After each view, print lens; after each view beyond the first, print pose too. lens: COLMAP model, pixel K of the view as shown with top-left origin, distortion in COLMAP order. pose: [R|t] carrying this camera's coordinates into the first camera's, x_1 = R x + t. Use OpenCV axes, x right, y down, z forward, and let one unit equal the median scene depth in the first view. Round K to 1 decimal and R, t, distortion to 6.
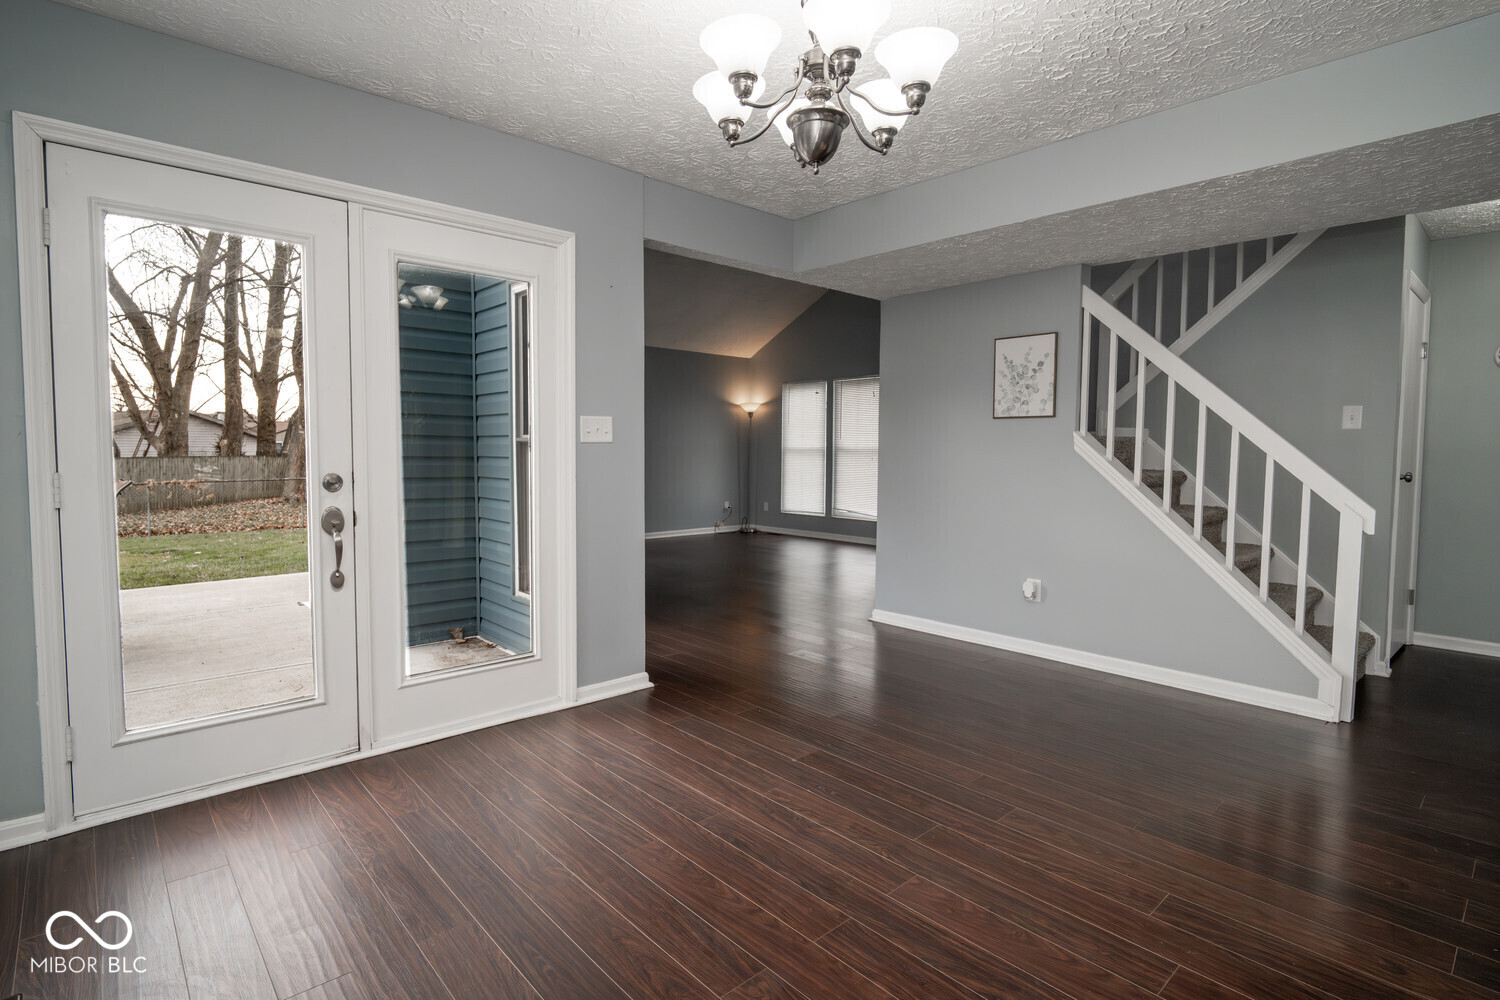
lens RADIAL K [[739.3, 0, 743.4], [0, 739.3, 495.9], [0, 0, 1]] dist [-0.002198, -0.002345]
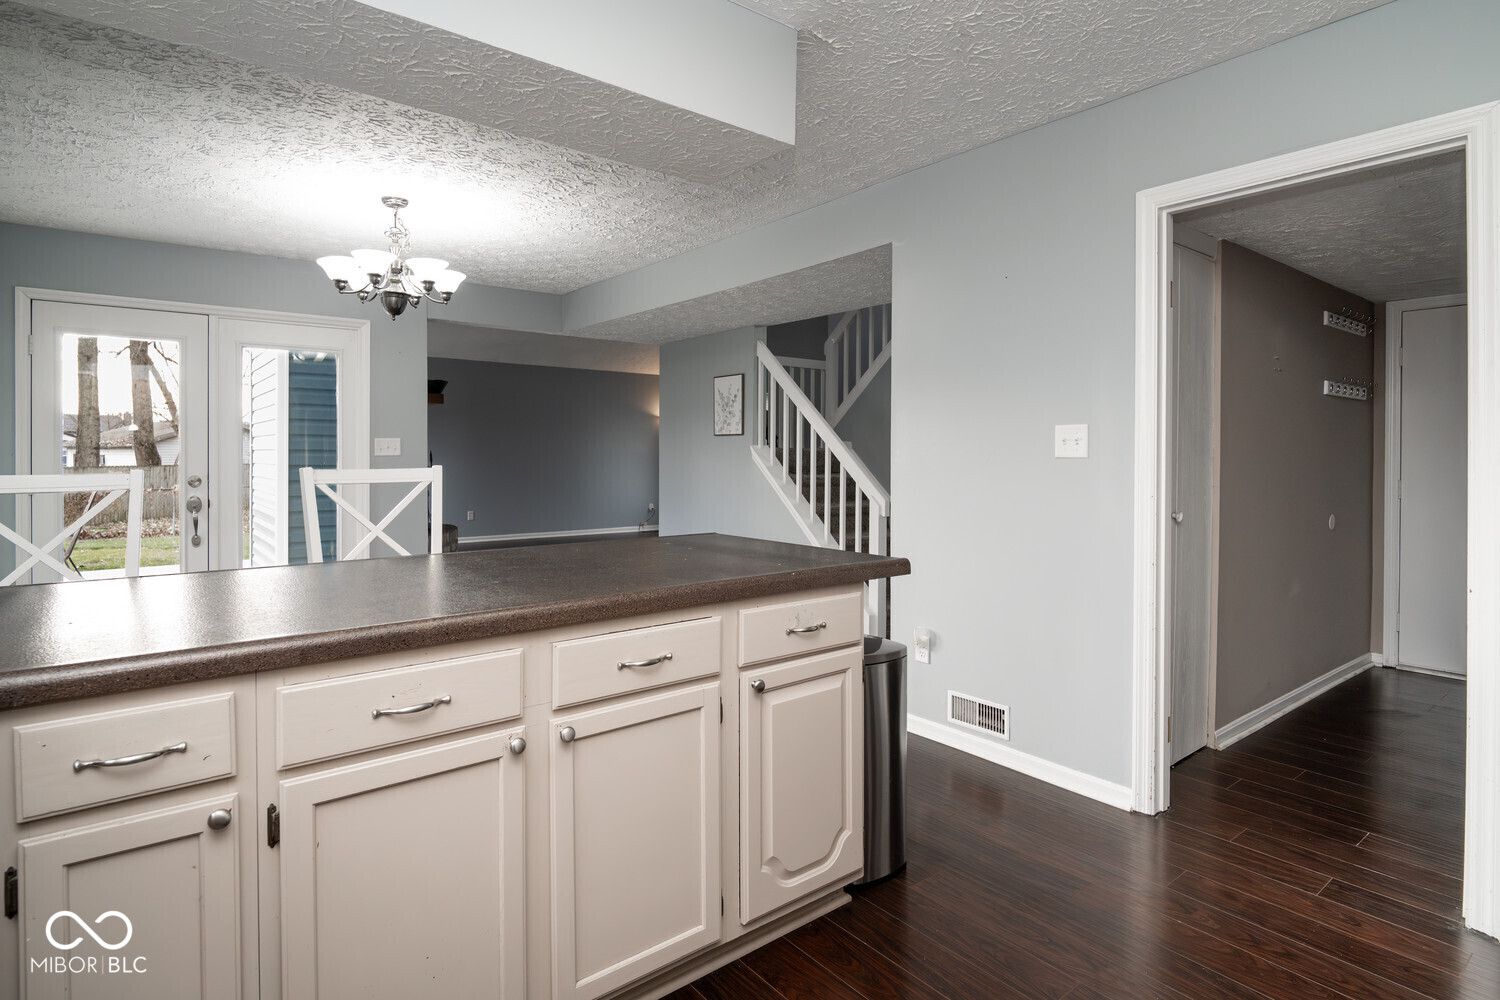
lens RADIAL K [[781.6, 0, 753.9], [0, 781.6, 467.0], [0, 0, 1]] dist [-0.001921, -0.000340]
pose [[0.997885, -0.001644, -0.064981, 0.532333], [-0.001413, 0.998896, -0.046965, 0.019713], [0.064986, 0.046957, 0.996781, -0.434542]]
